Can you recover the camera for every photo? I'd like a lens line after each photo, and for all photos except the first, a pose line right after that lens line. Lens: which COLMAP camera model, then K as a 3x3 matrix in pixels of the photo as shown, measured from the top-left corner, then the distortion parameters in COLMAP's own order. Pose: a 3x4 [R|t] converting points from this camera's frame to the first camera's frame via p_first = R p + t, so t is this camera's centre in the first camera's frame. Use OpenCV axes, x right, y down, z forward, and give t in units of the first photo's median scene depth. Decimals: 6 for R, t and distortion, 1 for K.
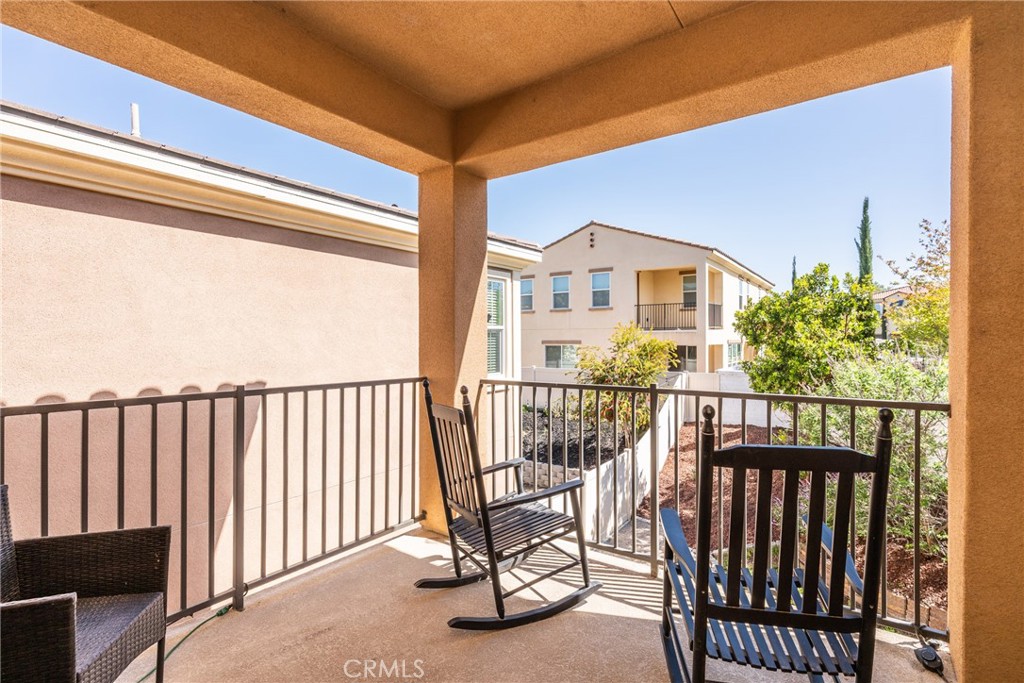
lens RADIAL K [[498.8, 0, 509.0], [0, 498.8, 345.1], [0, 0, 1]] dist [0.004251, 0.001167]
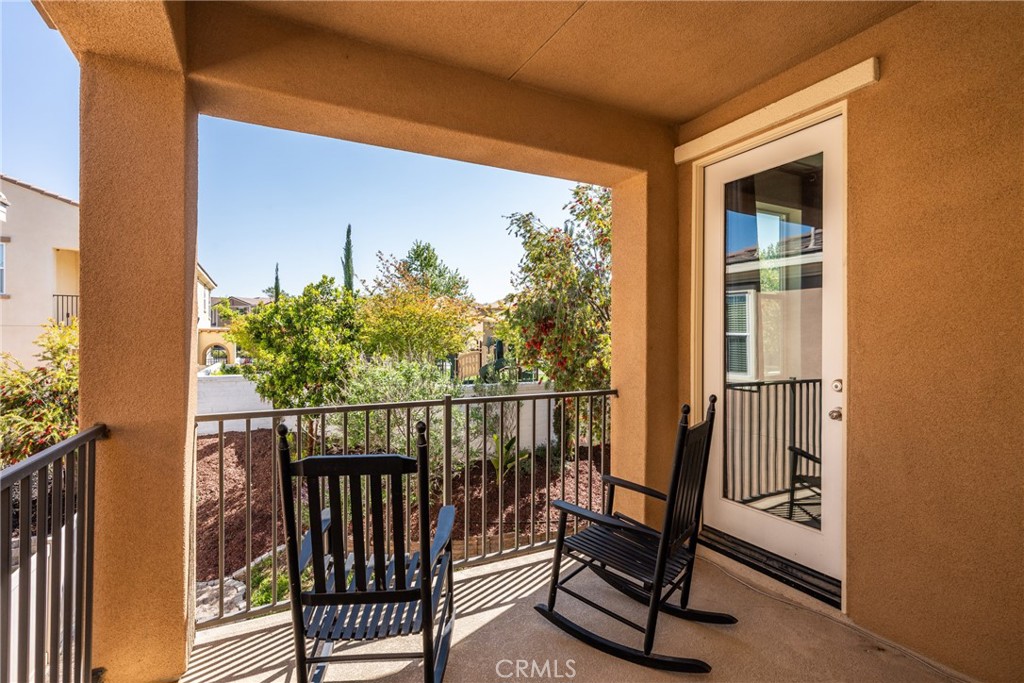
lens RADIAL K [[498.8, 0, 508.7], [0, 498.8, 340.2], [0, 0, 1]] dist [0.004251, 0.001167]
pose [[0.423057, 0.003517, 0.906096, -0.212809], [0.003507, 0.999979, -0.005519, -0.011045], [-0.906096, 0.005513, 0.423035, 0.160286]]
